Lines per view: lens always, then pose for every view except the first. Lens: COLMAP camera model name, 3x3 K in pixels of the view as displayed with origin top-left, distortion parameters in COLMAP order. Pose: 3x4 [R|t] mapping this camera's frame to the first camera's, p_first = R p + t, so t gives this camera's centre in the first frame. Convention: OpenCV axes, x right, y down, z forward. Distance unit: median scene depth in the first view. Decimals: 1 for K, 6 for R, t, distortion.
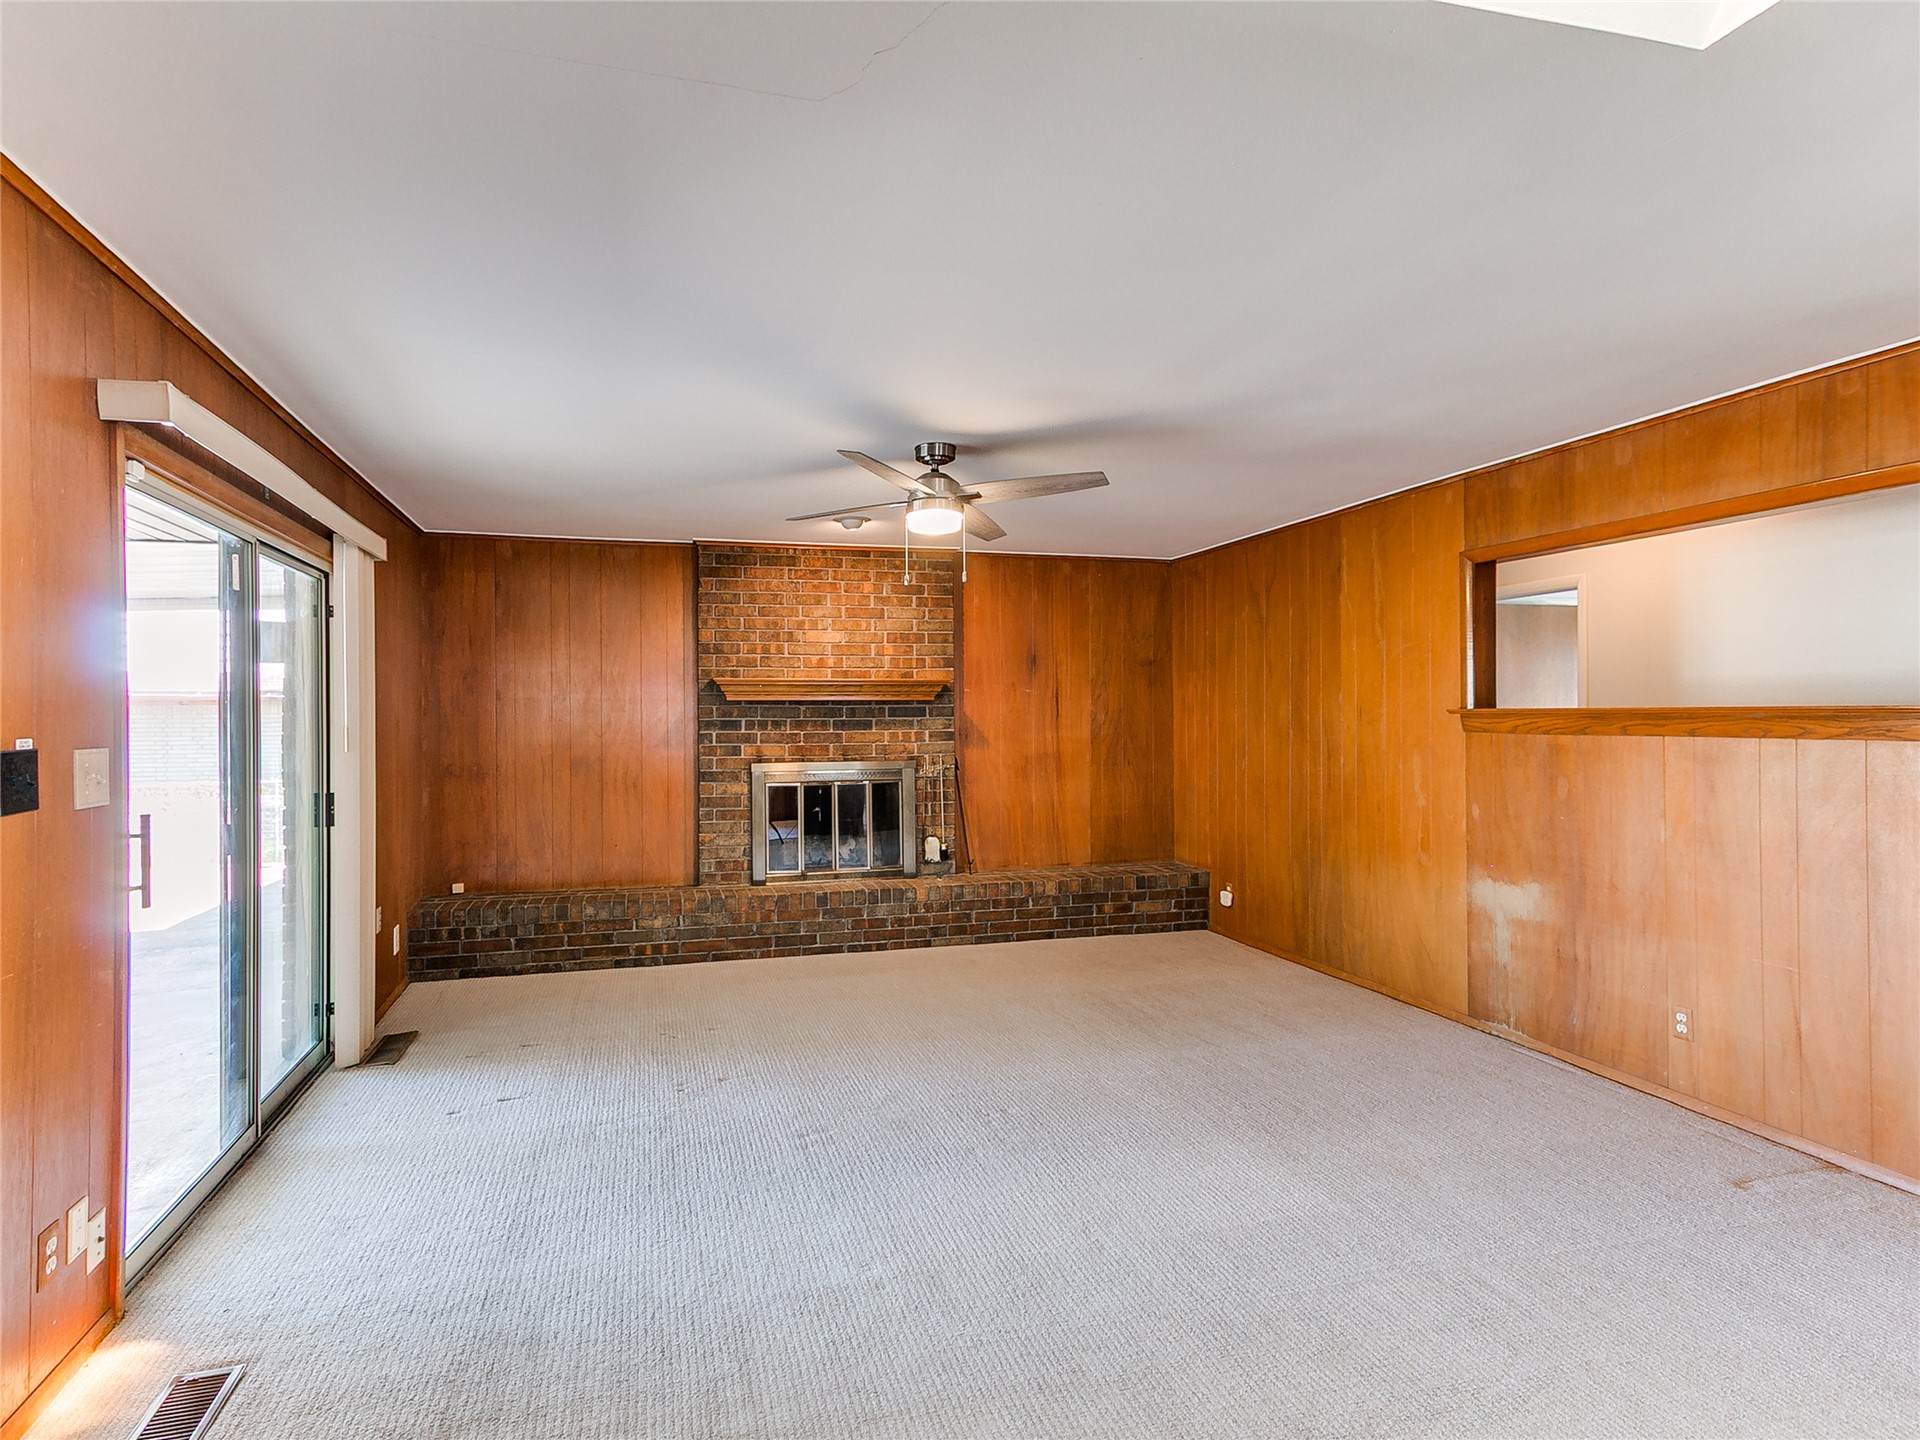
lens RADIAL K [[1002.2, 0, 963.9], [0, 1002.2, 716.4], [0, 0, 1]] dist [-0.007708, -0.000059]
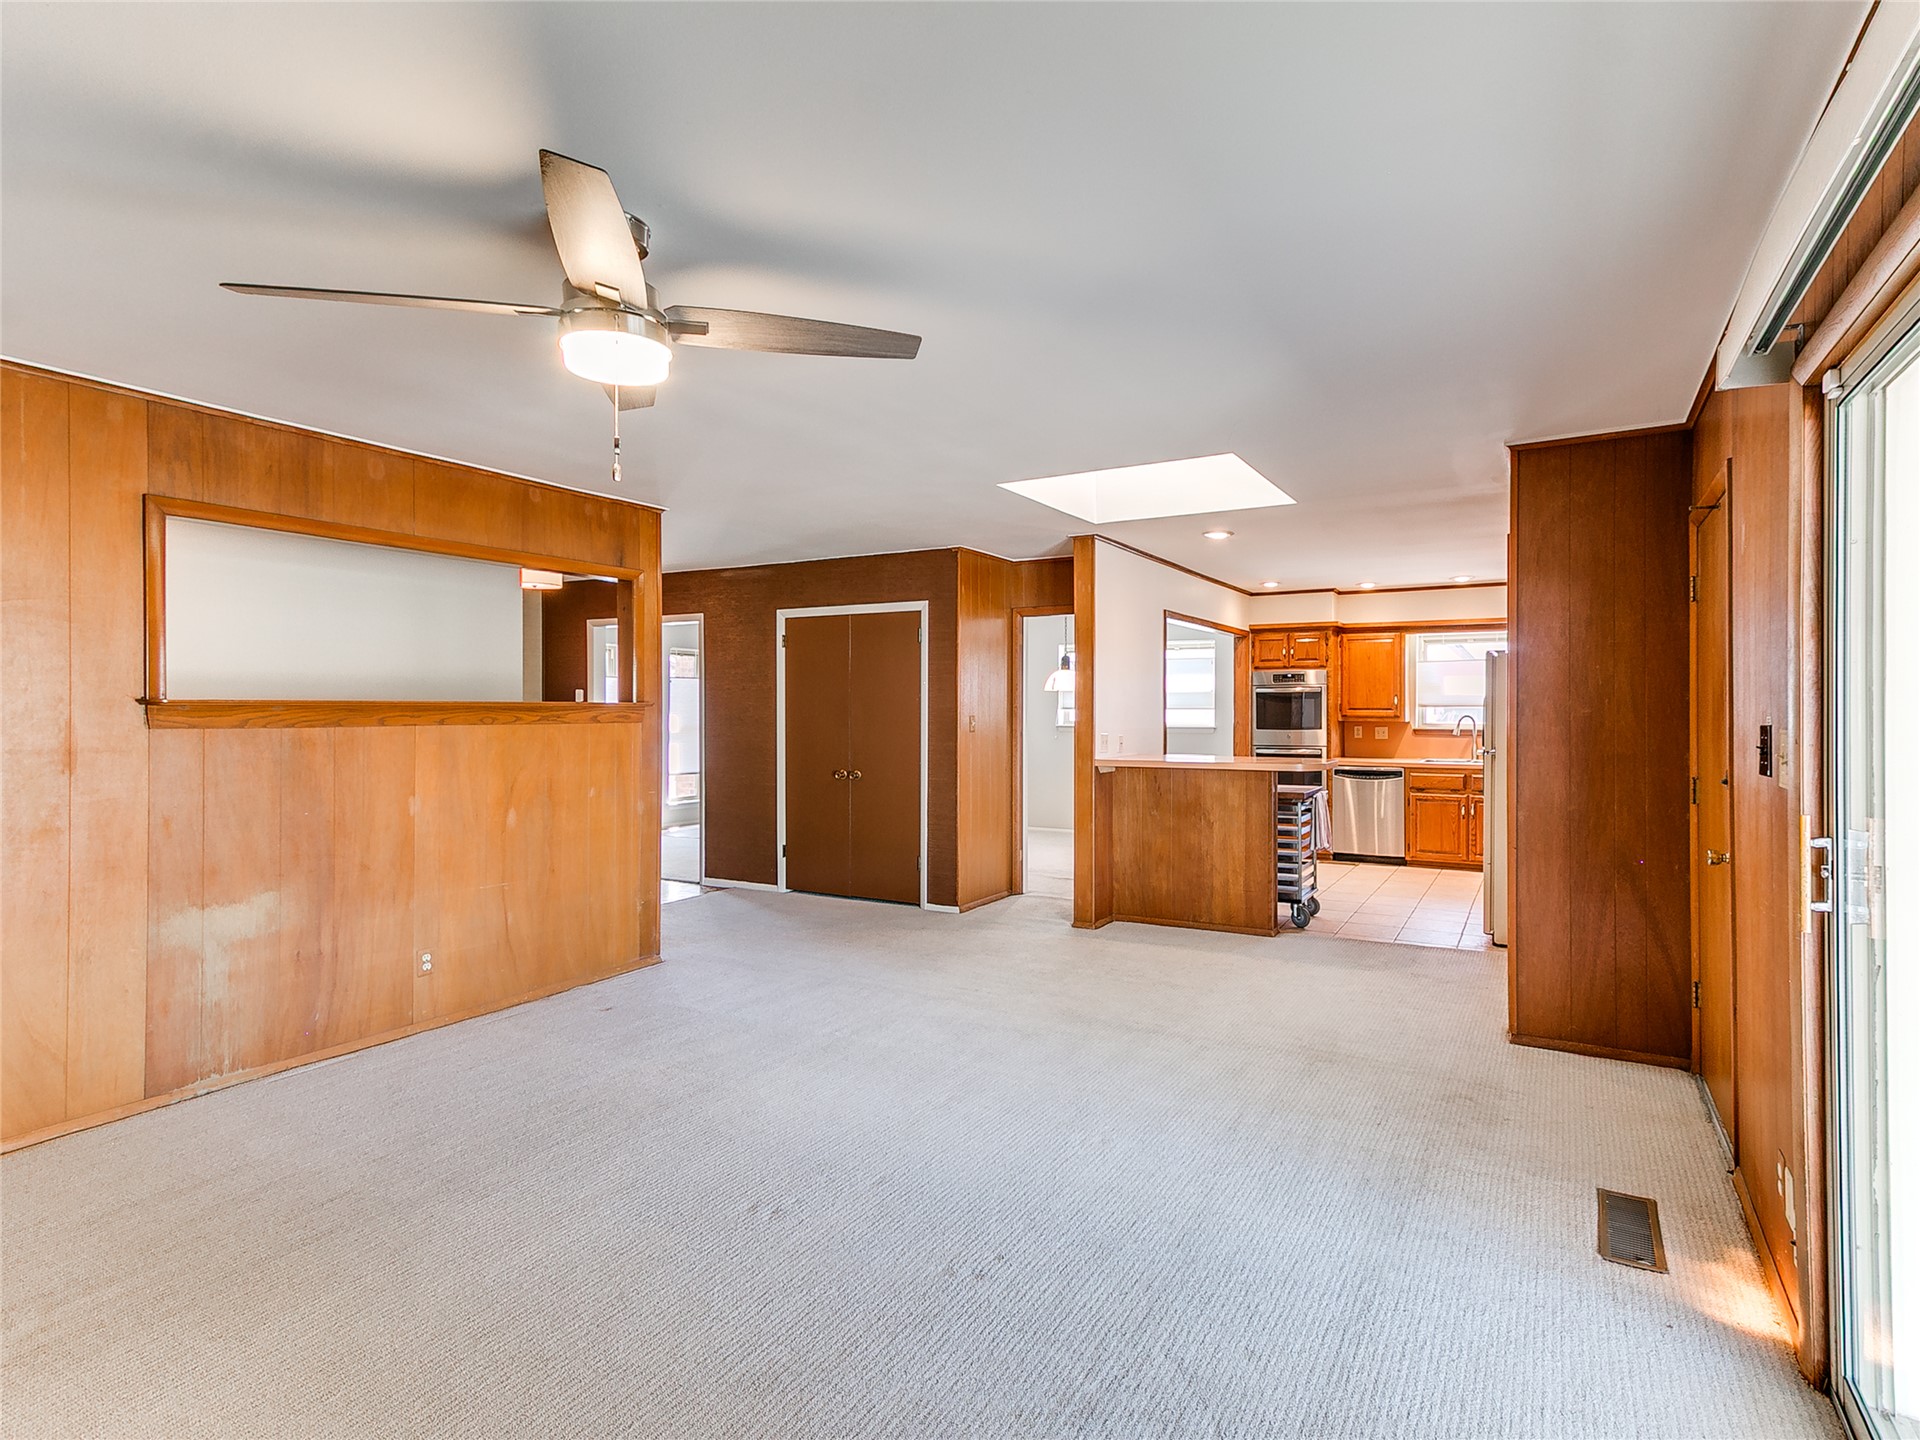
lens RADIAL K [[1002.2, 0, 966.1], [0, 1002.2, 708.7], [0, 0, 1]] dist [-0.007708, -0.000059]
pose [[-0.668257, 0.001342, 0.743929, -0.560283], [0.003535, 0.999993, 0.001371, 0.000752], [-0.743922, 0.003546, -0.668257, 1.197061]]
